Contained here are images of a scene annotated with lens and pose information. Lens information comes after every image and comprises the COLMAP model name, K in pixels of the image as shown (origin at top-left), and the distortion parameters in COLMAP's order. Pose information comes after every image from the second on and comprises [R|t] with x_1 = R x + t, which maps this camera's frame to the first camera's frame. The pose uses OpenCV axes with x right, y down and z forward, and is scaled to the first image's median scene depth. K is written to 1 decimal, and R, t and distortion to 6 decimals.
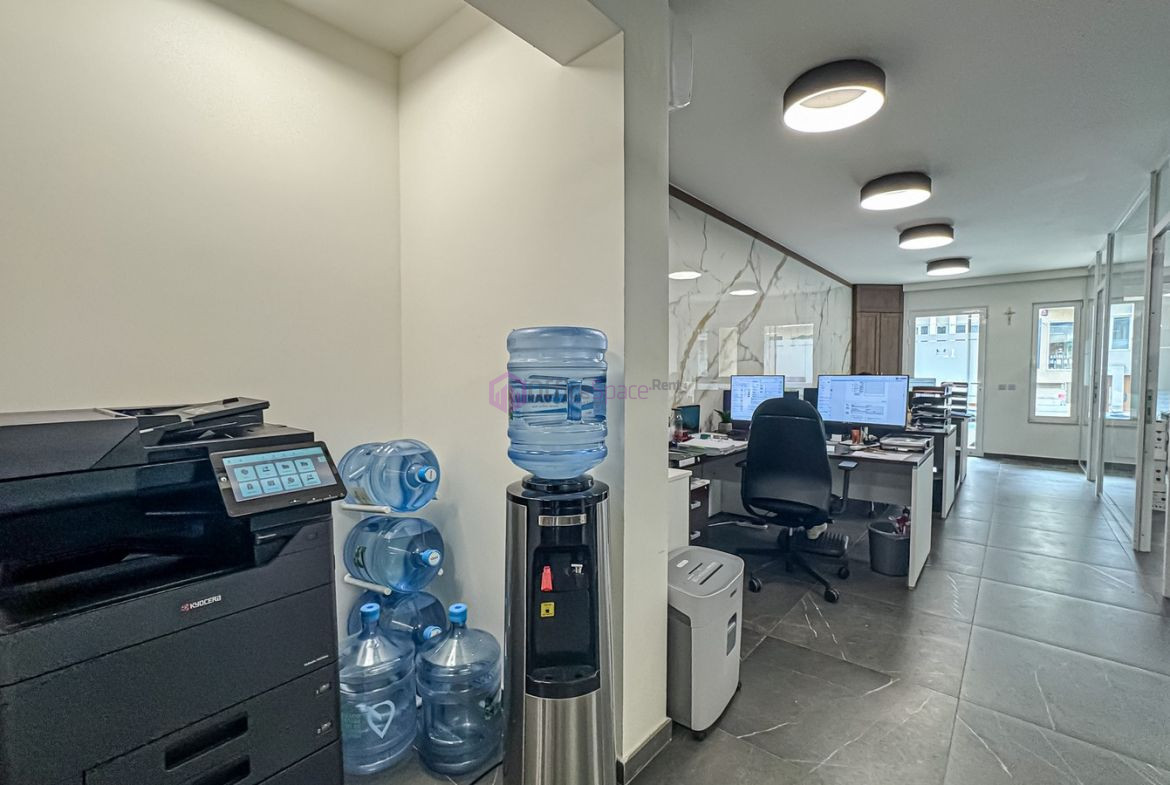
lens RADIAL K [[506.1, 0, 585.0], [0, 506.1, 392.5], [0, 0, 1]] dist [-0.011576, -0.000488]
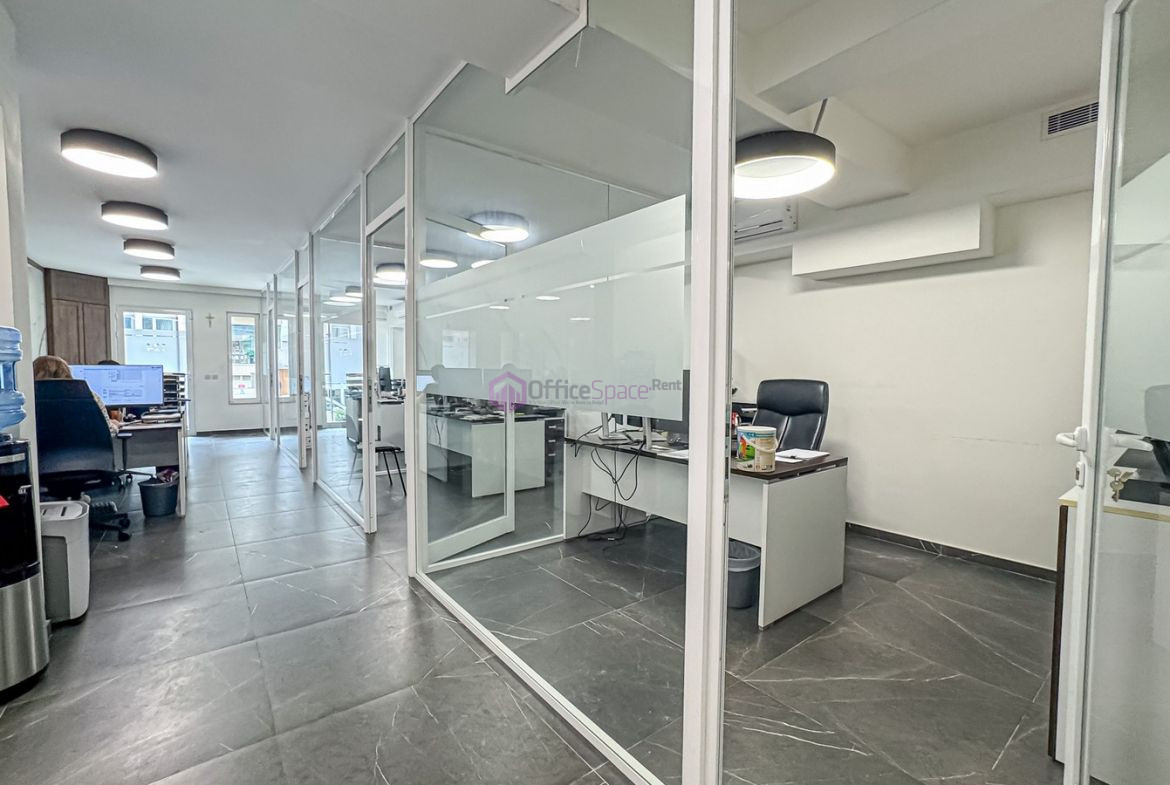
lens RADIAL K [[515.2, 0, 585.0], [0, 515.2, 392.5], [0, 0, 1]] dist [-0.029549, 0.014790]
pose [[0.209942, -0.042923, 0.976771, -0.222849], [0.032906, 0.998780, 0.036817, 0.012562], [-0.977160, 0.024412, 0.211098, -0.190437]]
